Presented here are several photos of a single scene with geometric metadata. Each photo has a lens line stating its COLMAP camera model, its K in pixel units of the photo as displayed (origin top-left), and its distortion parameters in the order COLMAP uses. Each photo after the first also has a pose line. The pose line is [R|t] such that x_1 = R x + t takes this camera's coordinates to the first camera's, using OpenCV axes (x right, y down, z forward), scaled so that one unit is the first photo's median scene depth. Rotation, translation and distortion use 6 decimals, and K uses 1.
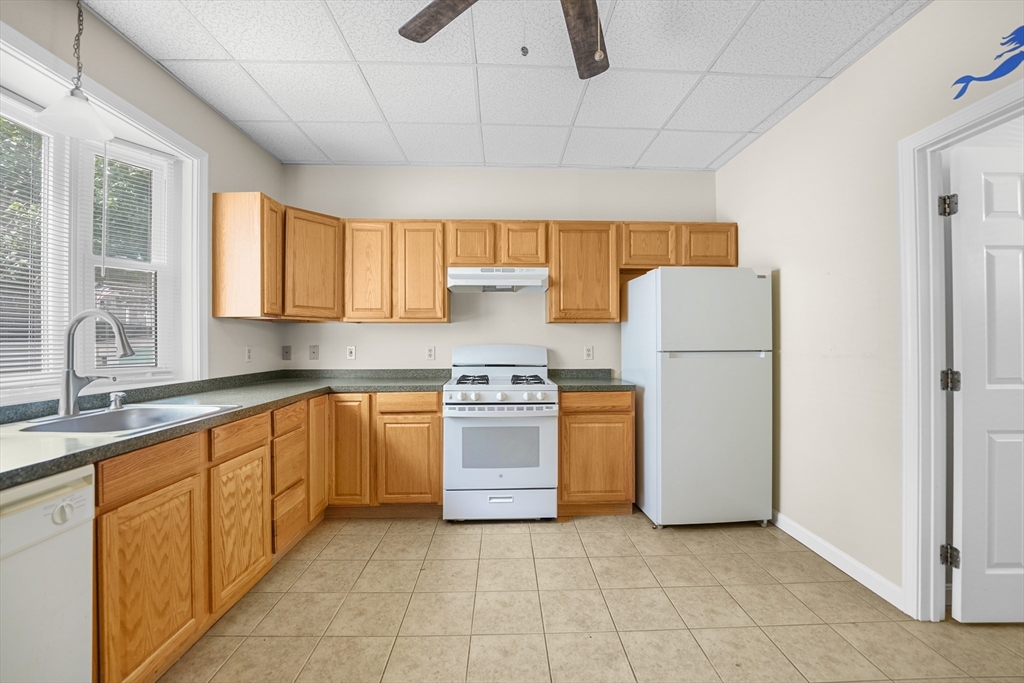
lens RADIAL K [[425.3, 0, 509.0], [0, 425.3, 342.1], [0, 0, 1]] dist [-0.000154, 0.000162]
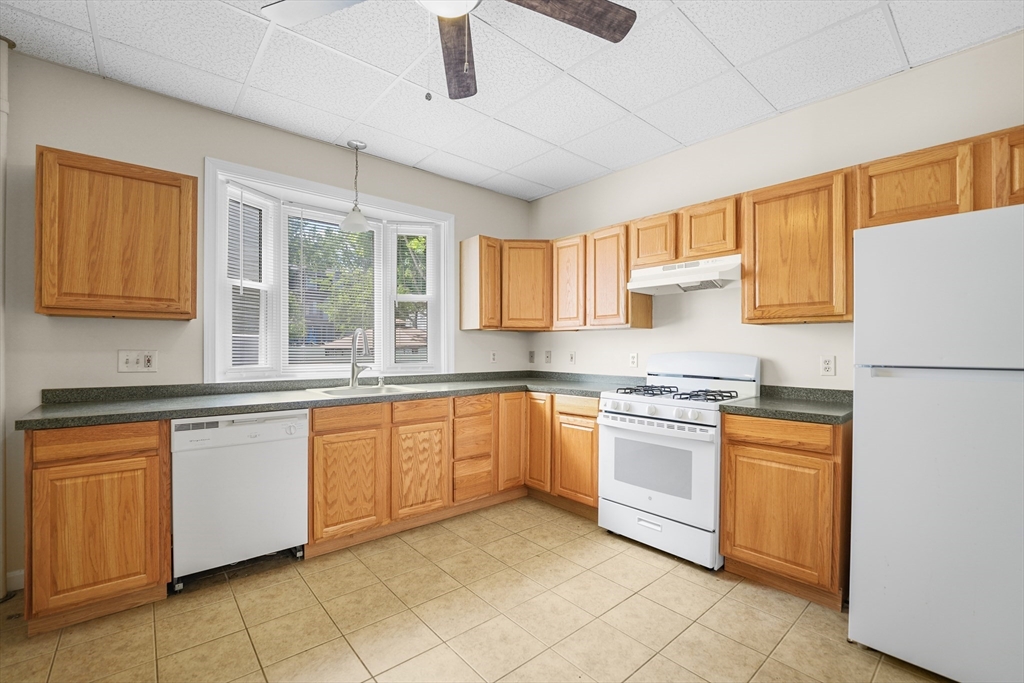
lens RADIAL K [[436.6, 0, 512.4], [0, 436.6, 352.9], [0, 0, 1]] dist [-0.003125, -0.000081]
pose [[0.643100, 0.013652, -0.765660, 0.493513], [-0.008598, 0.999907, 0.010607, 0.001059], [0.765734, -0.000238, 0.643158, 0.186005]]
